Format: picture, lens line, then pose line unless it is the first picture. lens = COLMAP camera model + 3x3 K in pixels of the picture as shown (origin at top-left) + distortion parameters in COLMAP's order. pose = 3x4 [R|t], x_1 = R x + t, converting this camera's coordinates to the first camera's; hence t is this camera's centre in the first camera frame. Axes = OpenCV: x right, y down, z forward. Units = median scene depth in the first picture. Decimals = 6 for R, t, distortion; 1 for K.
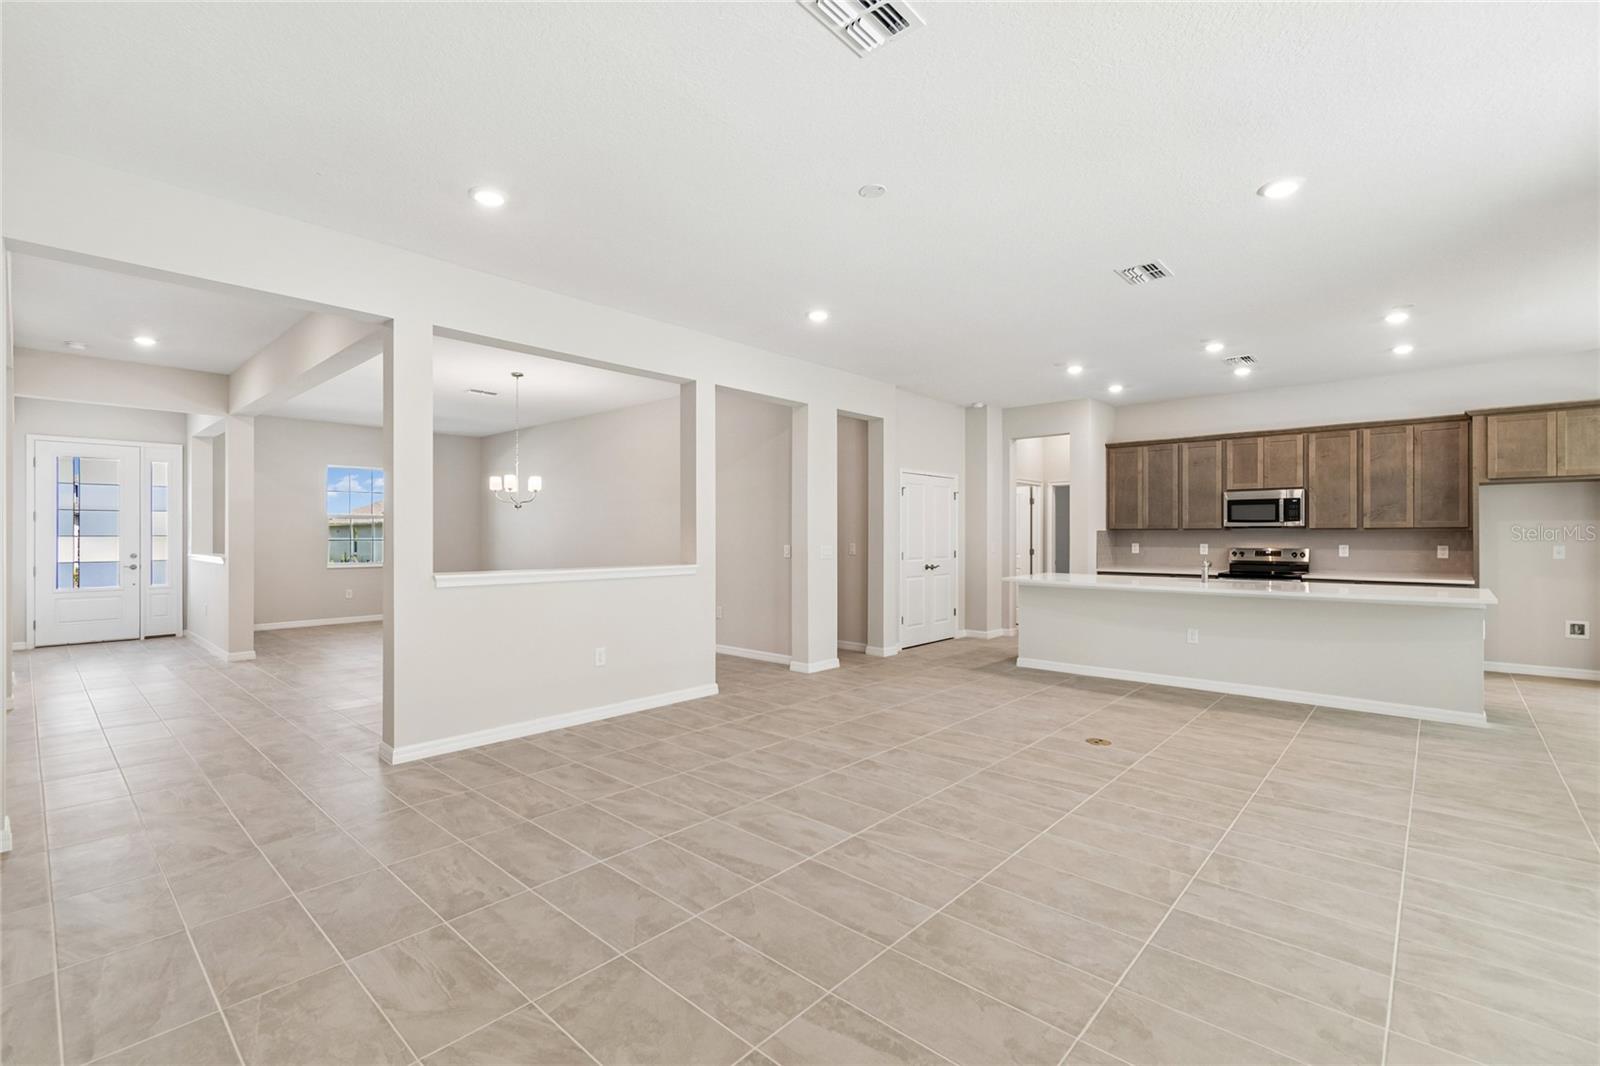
lens RADIAL K [[708.5, 0, 785.6], [0, 708.5, 532.4], [0, 0, 1]] dist [-0.000327, -0.000731]
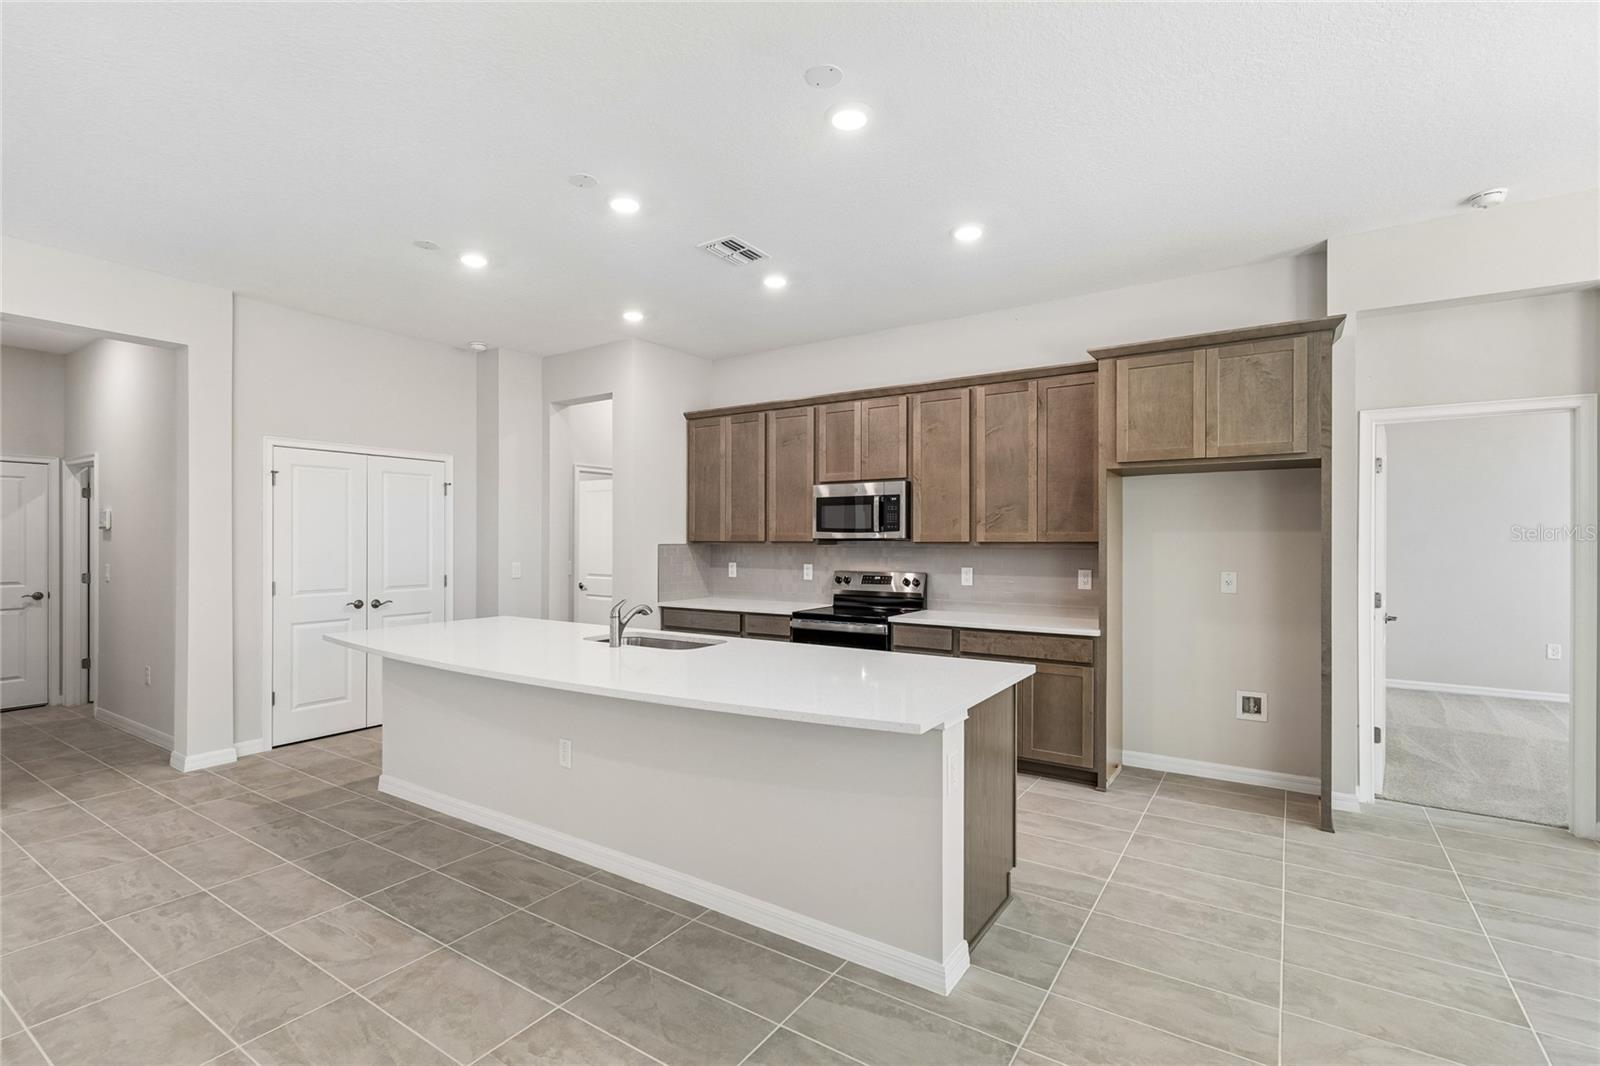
lens RADIAL K [[739.9, 0, 790.7], [0, 739.9, 538.6], [0, 0, 1]] dist [0.004765, 0.000315]
pose [[0.988174, 0.002220, 0.153319, 0.608042], [-0.002018, 0.999997, -0.001475, -0.008922], [-0.153322, 0.001148, 0.988176, 0.408747]]
